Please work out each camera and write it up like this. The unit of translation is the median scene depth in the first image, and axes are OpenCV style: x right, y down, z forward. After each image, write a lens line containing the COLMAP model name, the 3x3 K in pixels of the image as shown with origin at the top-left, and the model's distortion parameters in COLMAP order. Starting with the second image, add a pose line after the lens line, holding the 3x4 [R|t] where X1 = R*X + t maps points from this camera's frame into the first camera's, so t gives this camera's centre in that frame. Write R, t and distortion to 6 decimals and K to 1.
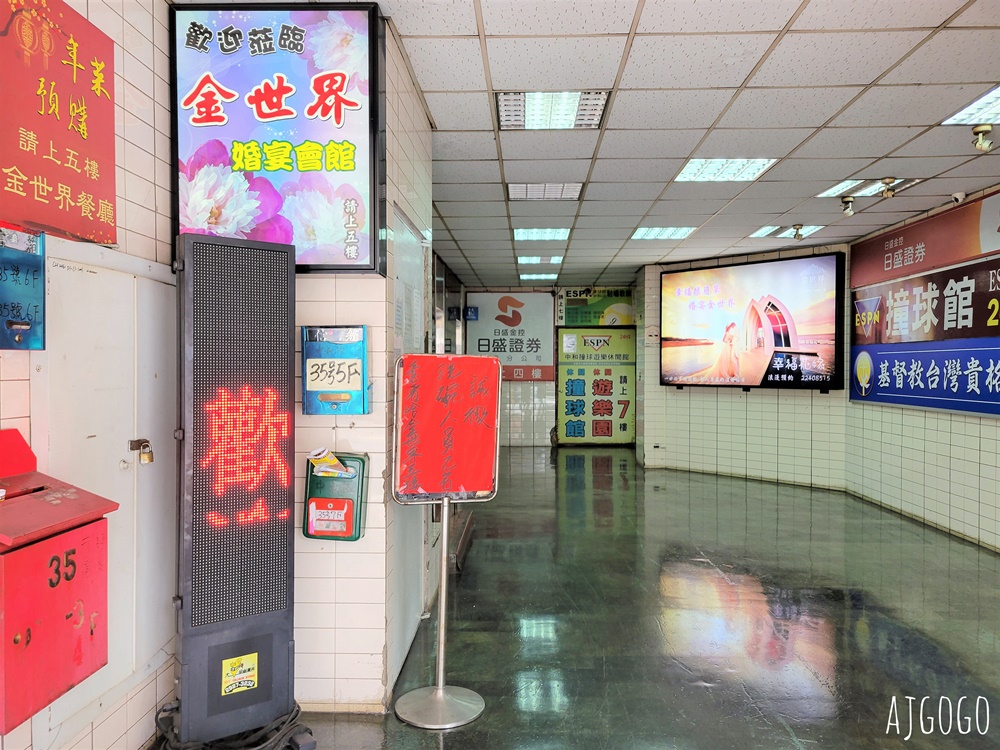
lens RADIAL K [[760.2, 0, 498.3], [0, 760.2, 373.1], [0, 0, 1]] dist [0.006757, 0.000302]
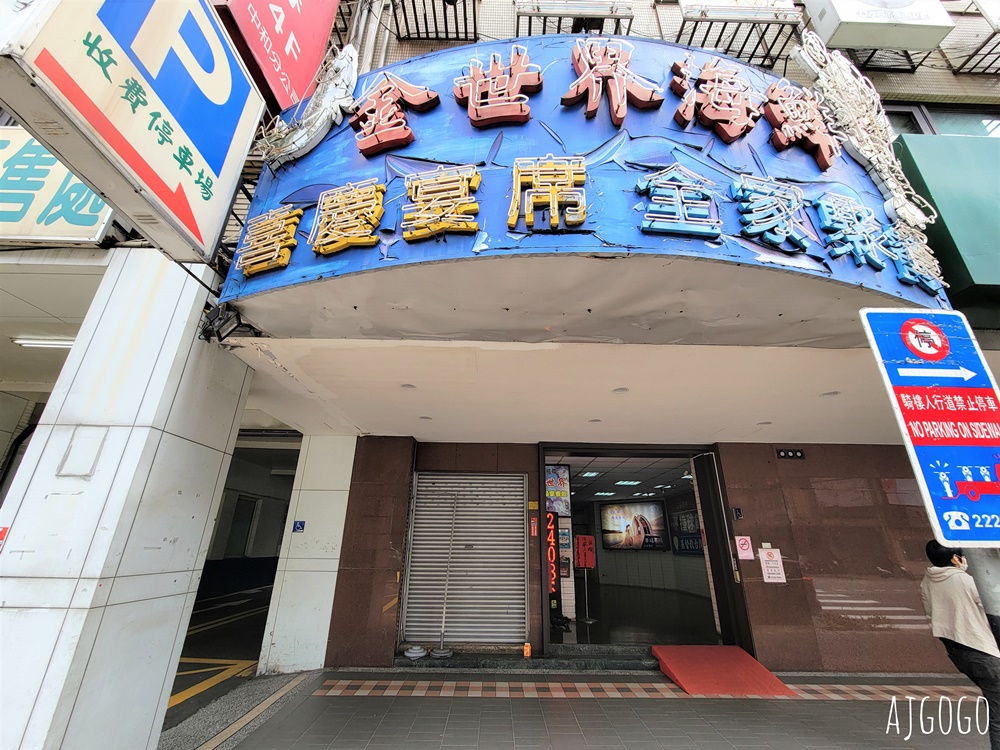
lens RADIAL K [[416.7, 0, 502.5], [0, 416.7, 372.4], [0, 0, 1]] dist [0.001346, 0.000035]
pose [[0.998191, 0.030942, 0.051555, -0.265026], [-0.008422, 0.920922, -0.389657, 0.020120], [-0.059535, 0.388518, 0.919516, -0.631448]]
